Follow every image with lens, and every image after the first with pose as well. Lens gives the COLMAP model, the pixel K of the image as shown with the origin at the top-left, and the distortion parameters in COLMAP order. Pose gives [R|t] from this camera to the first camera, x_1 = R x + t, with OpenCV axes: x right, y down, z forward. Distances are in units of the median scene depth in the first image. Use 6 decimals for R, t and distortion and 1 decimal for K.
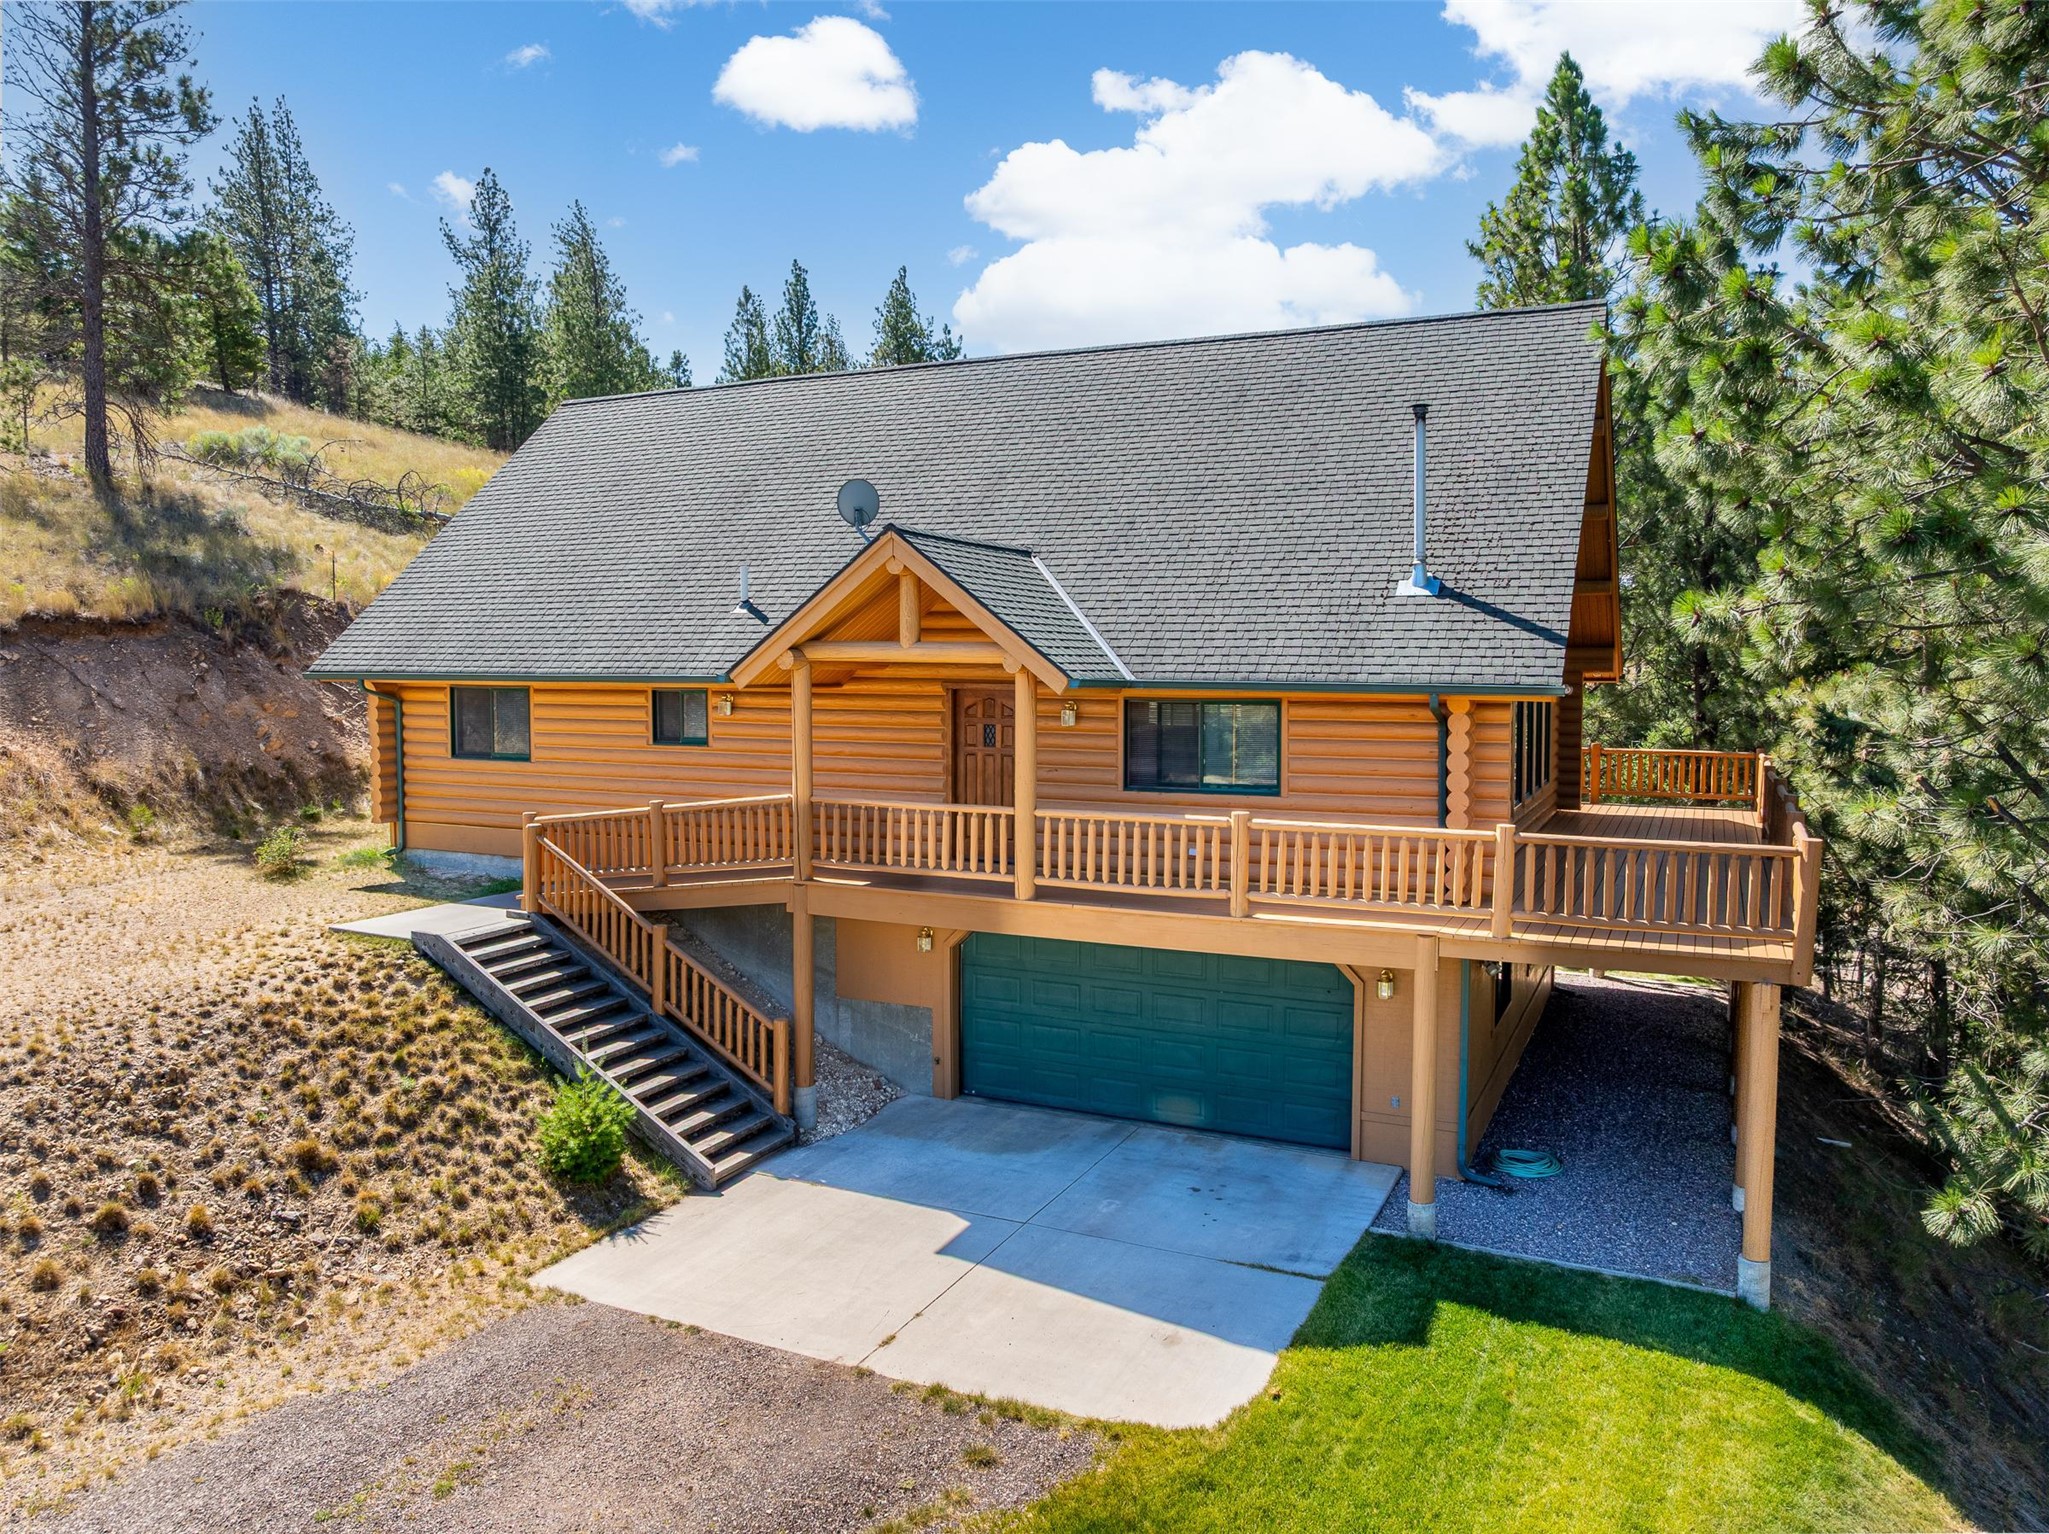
lens RADIAL K [[1417.6, 0, 1024.5], [0, 1417.6, 767.0], [0, 0, 1]] dist [-0.042404, 0.000327]
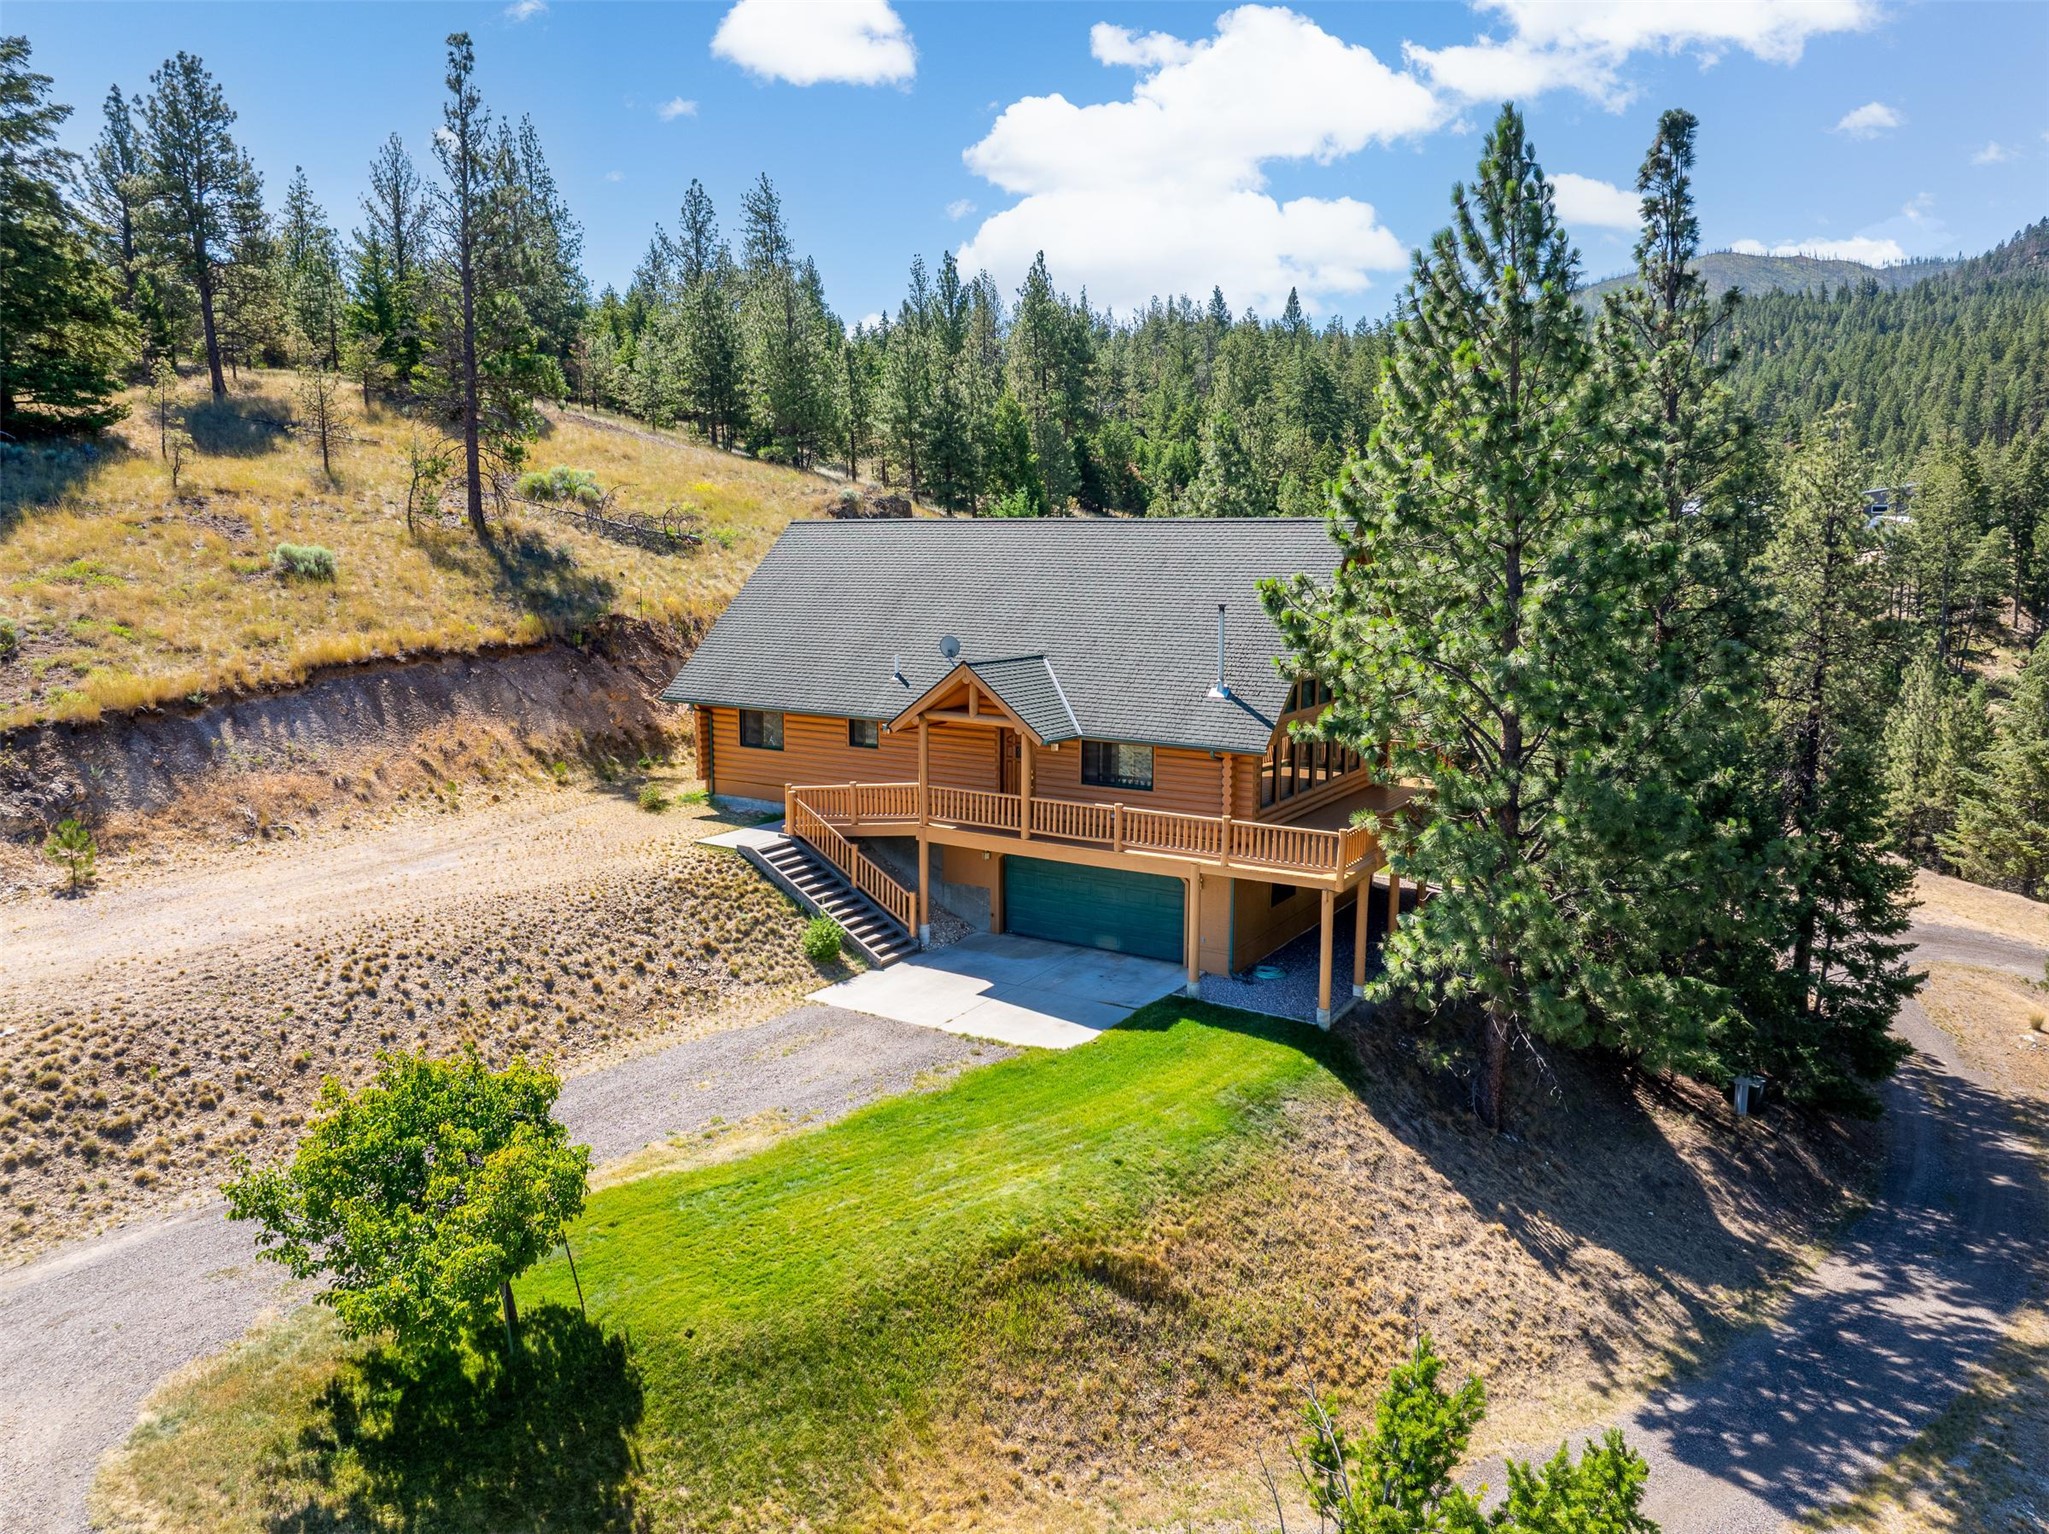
lens RADIAL K [[1418.6, 0, 1024.5], [0, 1418.6, 767.0], [0, 0, 1]] dist [-0.019656, 0.002583]
pose [[0.993300, 0.020270, -0.113771, 0.237556], [-0.010545, 0.996288, 0.085436, -0.194894], [0.115080, -0.083664, 0.989827, -1.089984]]
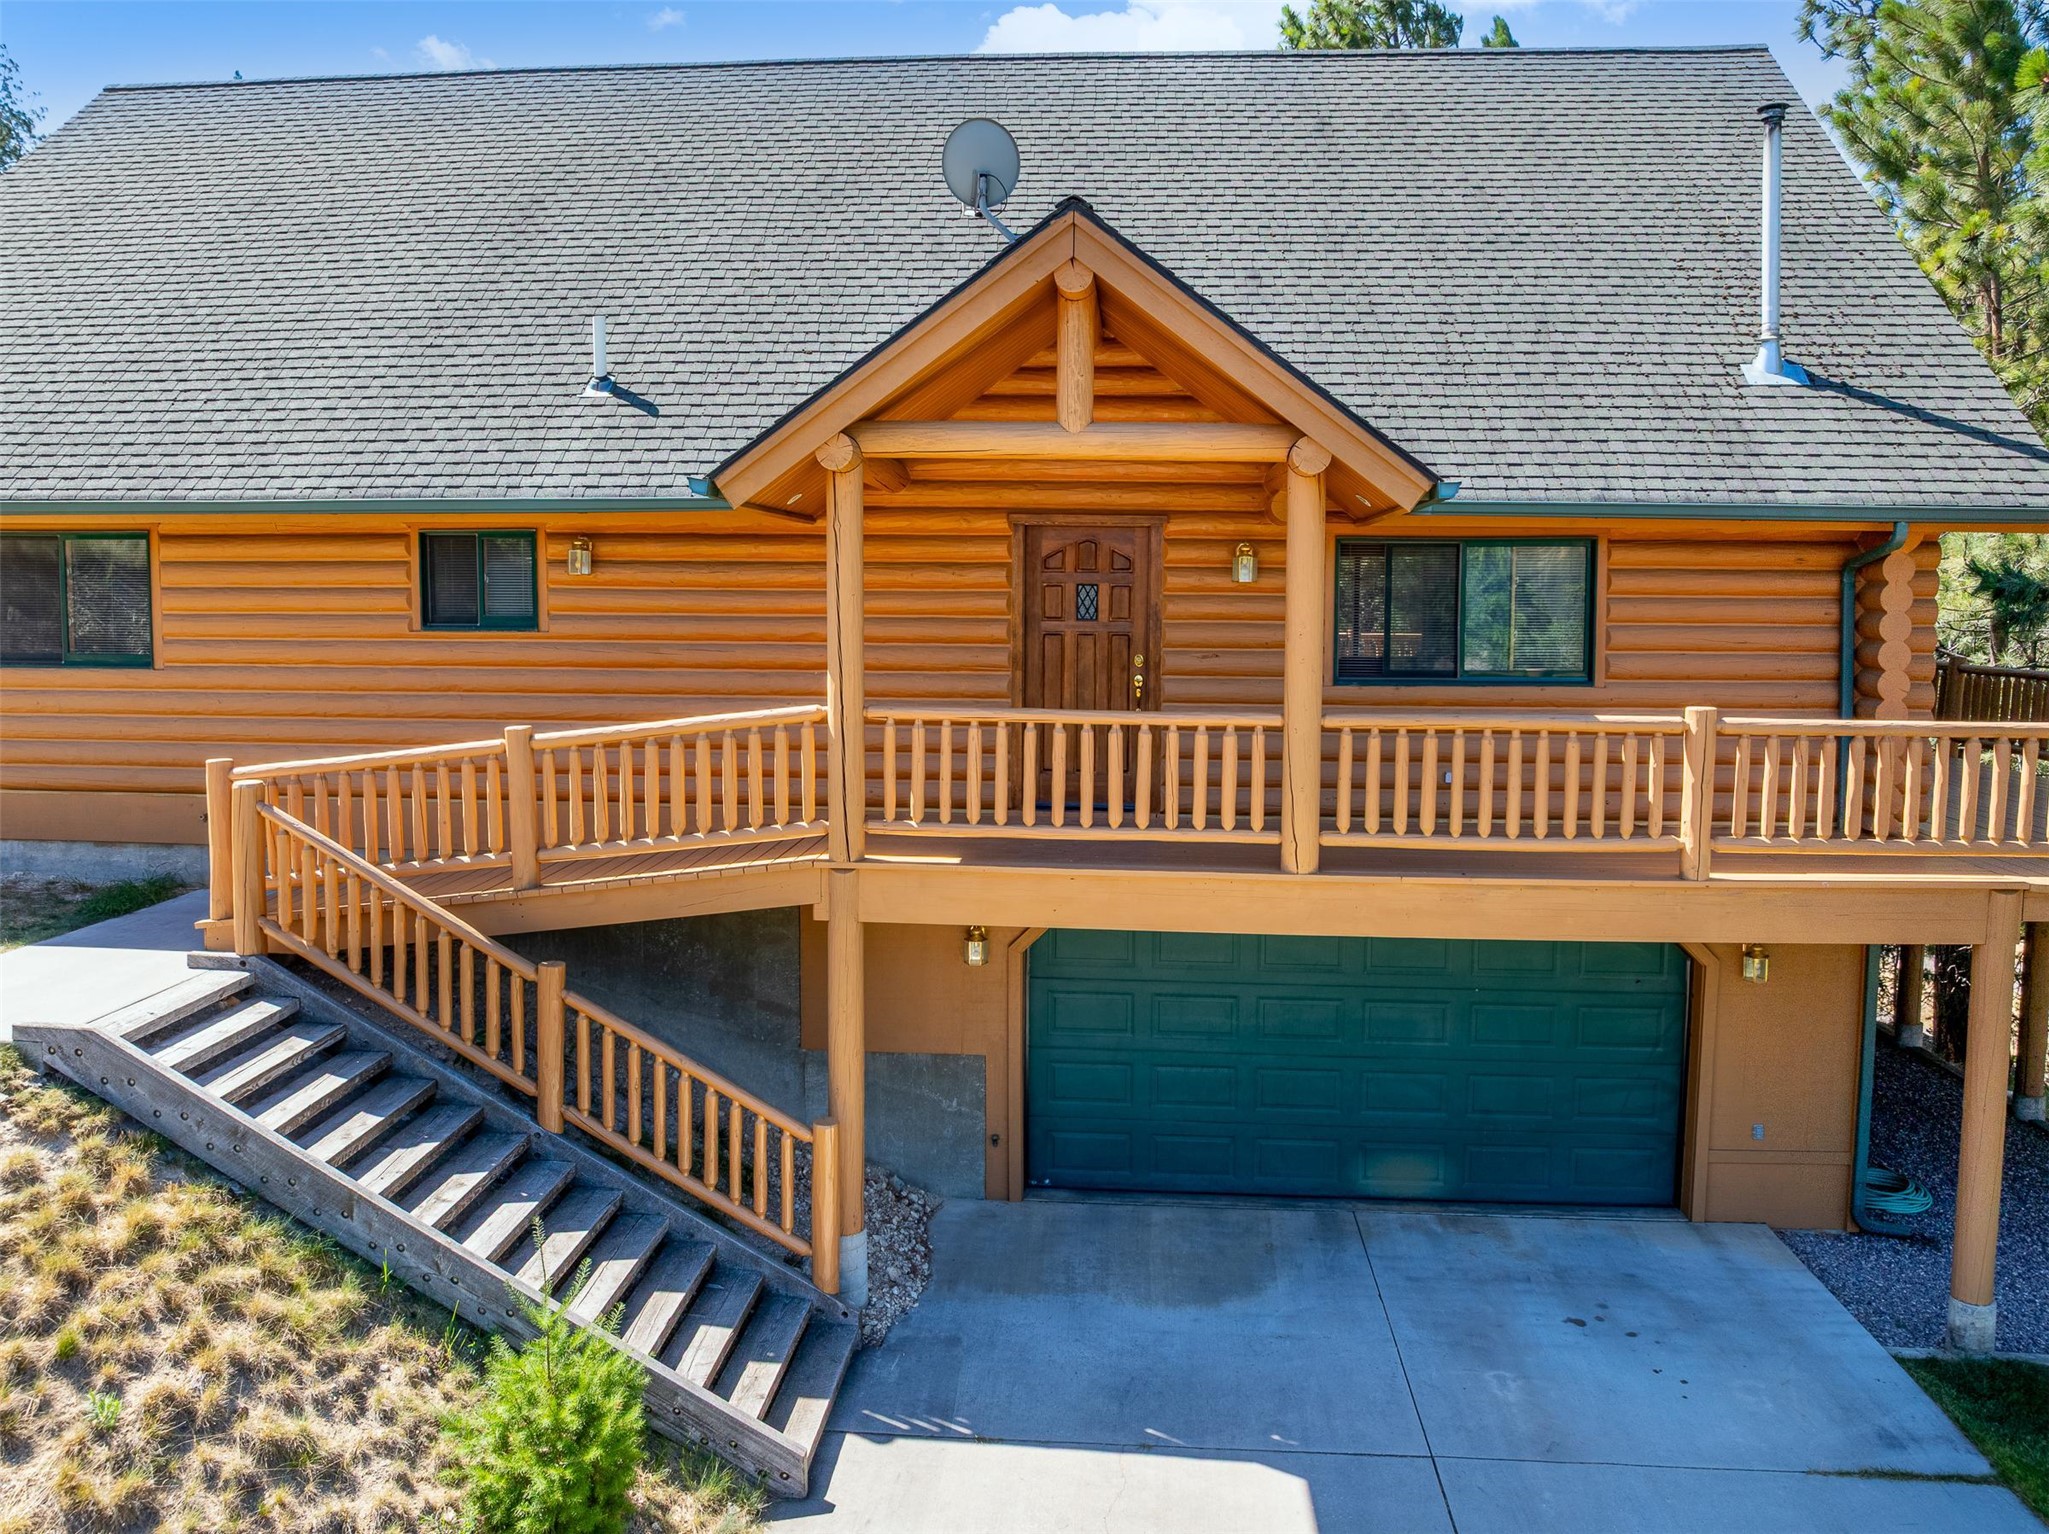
lens RADIAL K [[1471.8, 0, 1017.9], [0, 1471.8, 691.4], [0, 0, 1]] dist [-0.063749, 0.035709]
pose [[0.934634, -0.024311, 0.354780, -0.317004], [0.023425, 0.999703, 0.006794, 0.012929], [-0.354840, 0.001960, 0.934925, 0.480046]]
